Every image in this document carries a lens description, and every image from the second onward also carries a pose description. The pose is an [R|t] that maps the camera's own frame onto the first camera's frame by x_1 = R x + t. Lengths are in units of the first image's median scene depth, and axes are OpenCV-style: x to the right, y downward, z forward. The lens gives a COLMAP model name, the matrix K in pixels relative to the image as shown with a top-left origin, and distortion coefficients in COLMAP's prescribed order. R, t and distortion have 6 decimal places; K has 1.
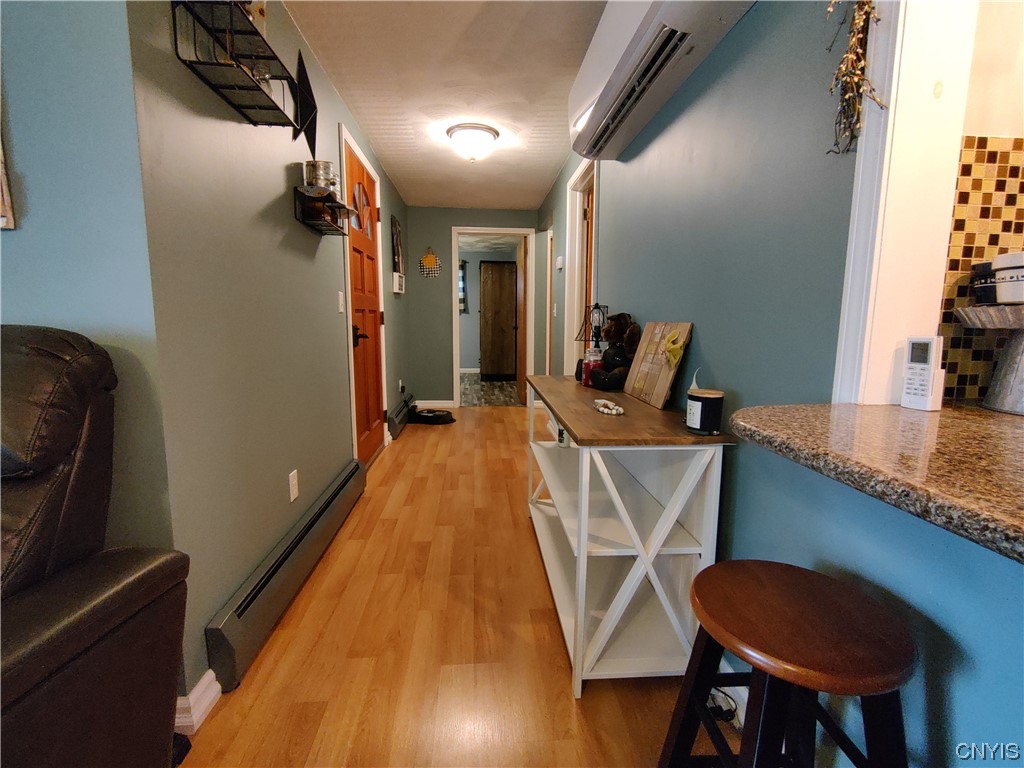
lens RADIAL K [[478.9, 0, 512.8], [0, 478.9, 382.1], [0, 0, 1]] dist [0.000442, 0.001206]
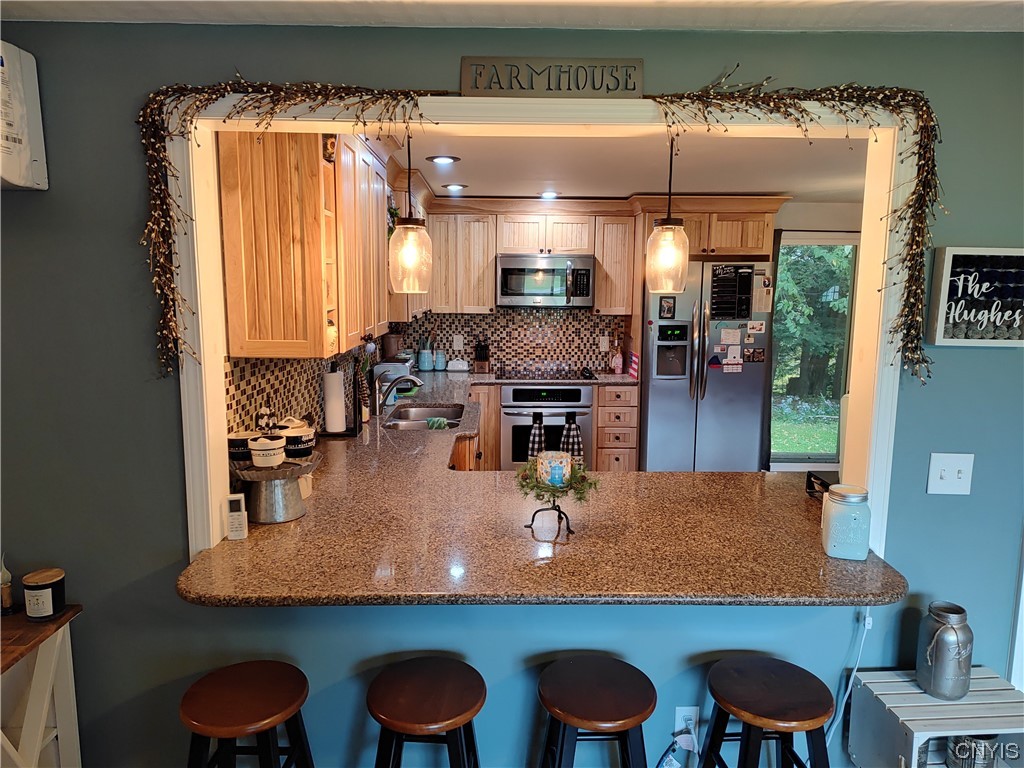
lens RADIAL K [[696.2, 0, 512.0], [0, 696.2, 384.0], [0, 0, 1]] dist [0.039626, -0.002938]
pose [[0.048616, -0.151020, 0.987335, -1.259102], [0.128949, 0.981180, 0.143729, -0.626205], [-0.990459, 0.120328, 0.067175, -0.116245]]
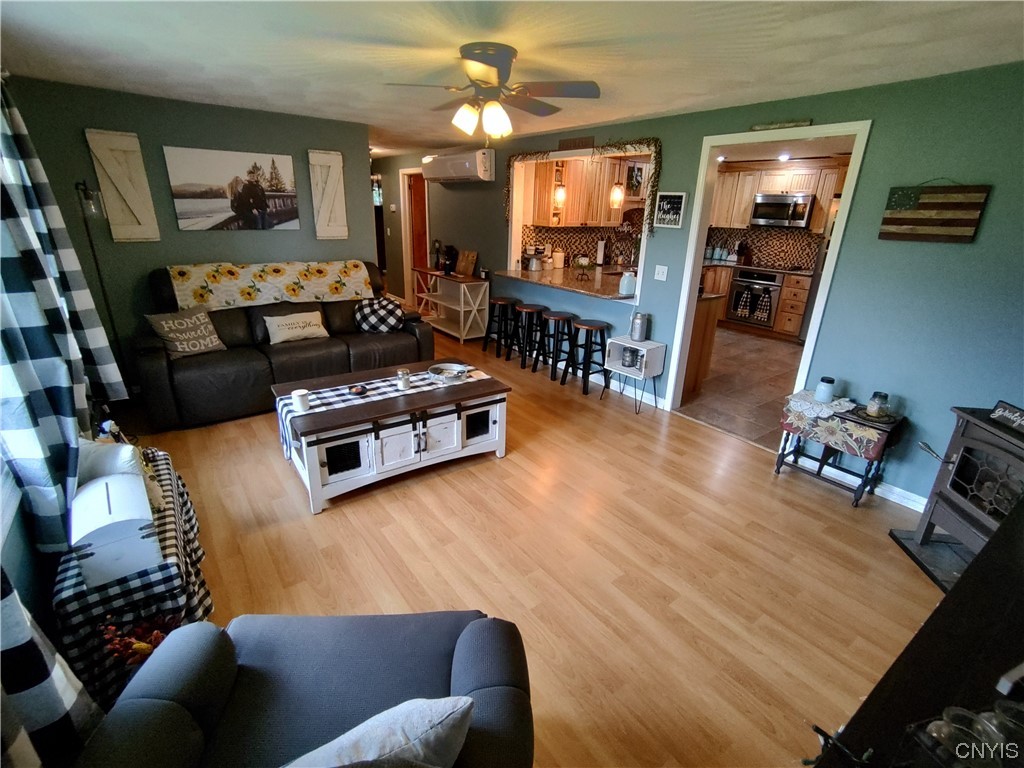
lens RADIAL K [[483.7, 0, 512.8], [0, 483.7, 379.6], [0, 0, 1]] dist [0.000677, 0.001091]
pose [[0.842154, -0.163358, 0.513897, -2.589057], [0.047573, 0.971800, 0.230956, -0.022873], [-0.537134, -0.170053, 0.826177, -4.223178]]
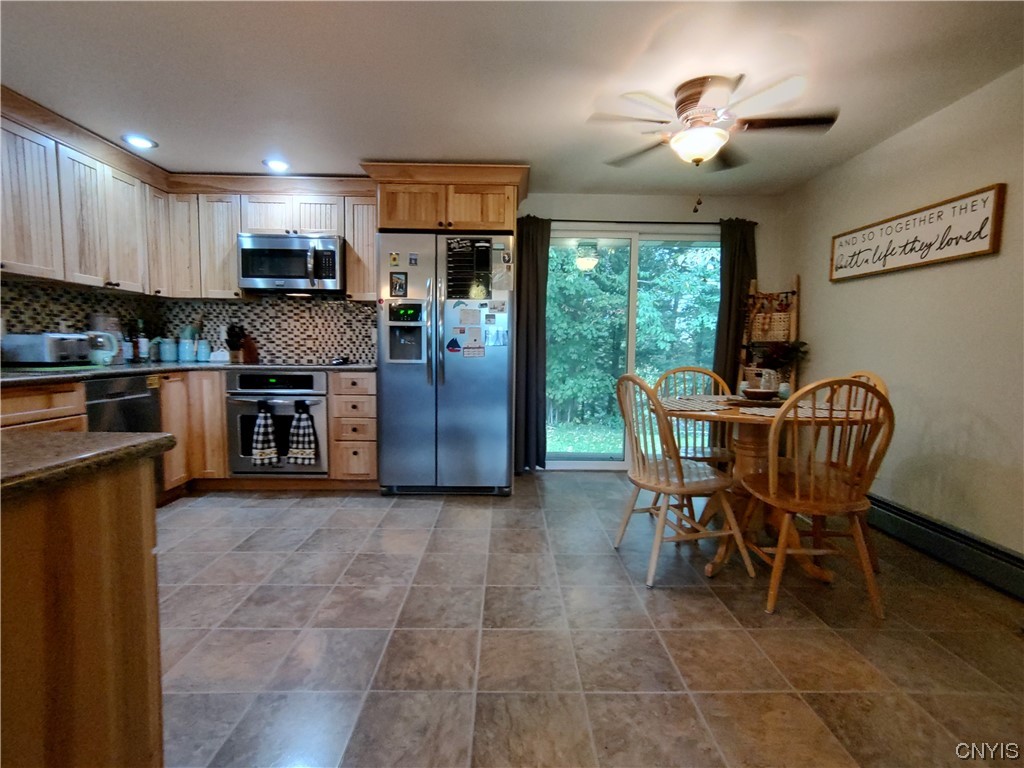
lens RADIAL K [[486.2, 0, 511.9], [0, 486.2, 381.1], [0, 0, 1]] dist [-0.017521, 0.016810]
pose [[0.063711, -0.078320, 0.994890, 0.863631], [0.124450, 0.989757, 0.069947, 0.277787], [-0.990178, 0.119358, 0.072806, -2.014491]]
